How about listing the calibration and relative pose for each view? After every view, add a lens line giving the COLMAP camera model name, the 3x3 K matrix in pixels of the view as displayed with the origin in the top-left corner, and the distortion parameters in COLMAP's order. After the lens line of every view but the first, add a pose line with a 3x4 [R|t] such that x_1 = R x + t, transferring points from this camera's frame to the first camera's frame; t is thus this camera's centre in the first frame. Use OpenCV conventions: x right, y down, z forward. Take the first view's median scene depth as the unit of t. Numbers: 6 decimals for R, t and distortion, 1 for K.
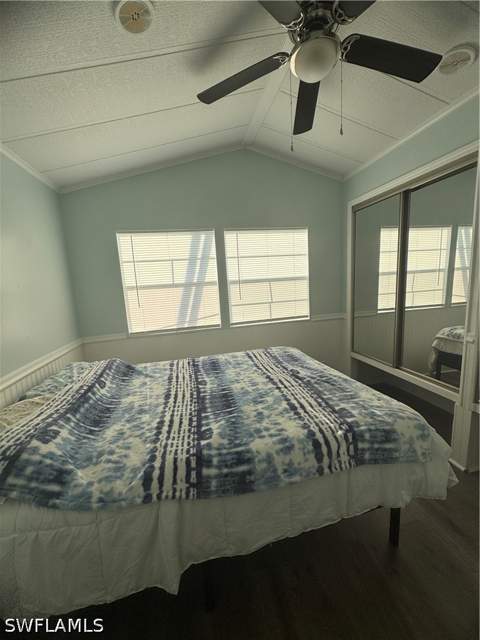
lens RADIAL K [[257.6, 0, 242.6], [0, 257.6, 319.9], [0, 0, 1]] dist [-0.001895, 0.000561]
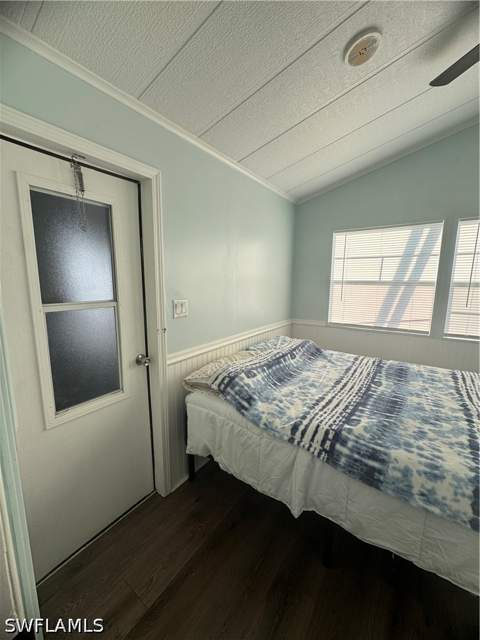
lens RADIAL K [[257.6, 0, 239.6], [0, 257.6, 320.7], [0, 0, 1]] dist [-0.001895, 0.000561]
pose [[0.673559, 0.182222, -0.716319, 0.194464], [-0.156487, 0.982321, 0.102744, -0.017081], [0.722378, 0.042890, 0.690167, -0.108465]]
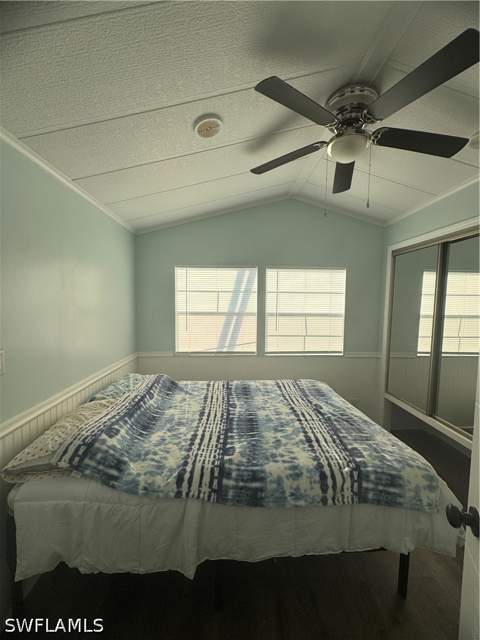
lens RADIAL K [[257.6, 0, 242.3], [0, 257.6, 320.5], [0, 0, 1]] dist [-0.001895, 0.000561]
pose [[0.983125, 0.081688, -0.163681, 0.049877], [-0.094314, 0.993014, -0.070904, -0.064042], [0.156745, 0.085145, 0.983962, -0.176291]]
